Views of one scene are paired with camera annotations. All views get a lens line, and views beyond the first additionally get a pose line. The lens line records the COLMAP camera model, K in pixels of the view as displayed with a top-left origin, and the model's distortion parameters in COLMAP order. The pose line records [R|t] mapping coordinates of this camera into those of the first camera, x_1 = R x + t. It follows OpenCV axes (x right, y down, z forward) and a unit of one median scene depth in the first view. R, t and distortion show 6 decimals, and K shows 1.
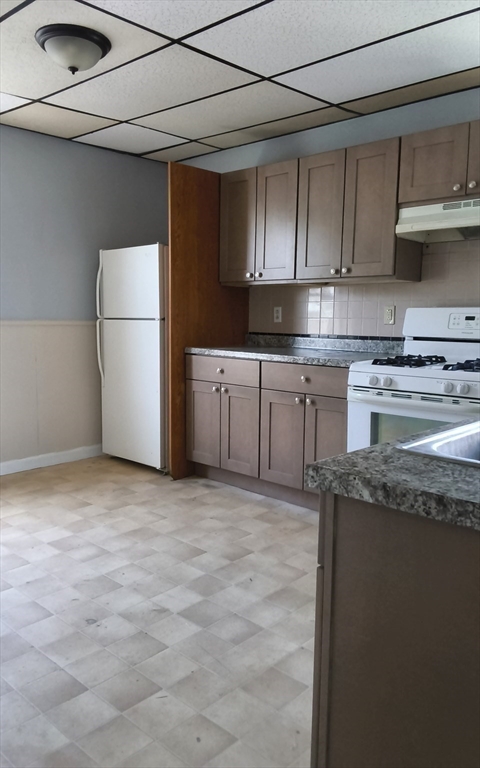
lens RADIAL K [[609.5, 0, 240.0], [0, 609.5, 384.0], [0, 0, 1]] dist [0.114164, -0.179436]
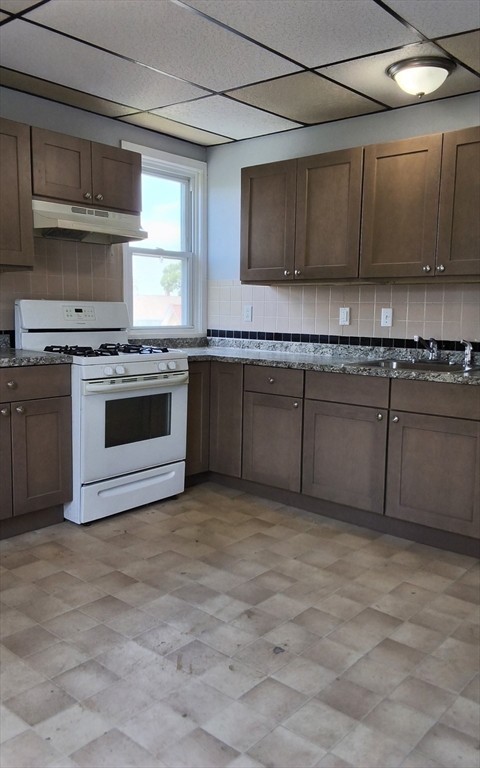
lens RADIAL K [[609.5, 0, 240.0], [0, 609.5, 384.0], [0, 0, 1]] dist [0.114164, -0.179436]
pose [[-0.048503, -0.135300, 0.989617, -0.810925], [0.099850, 0.985163, 0.139585, -0.104040], [-0.993820, 0.105584, -0.034274, 0.775728]]
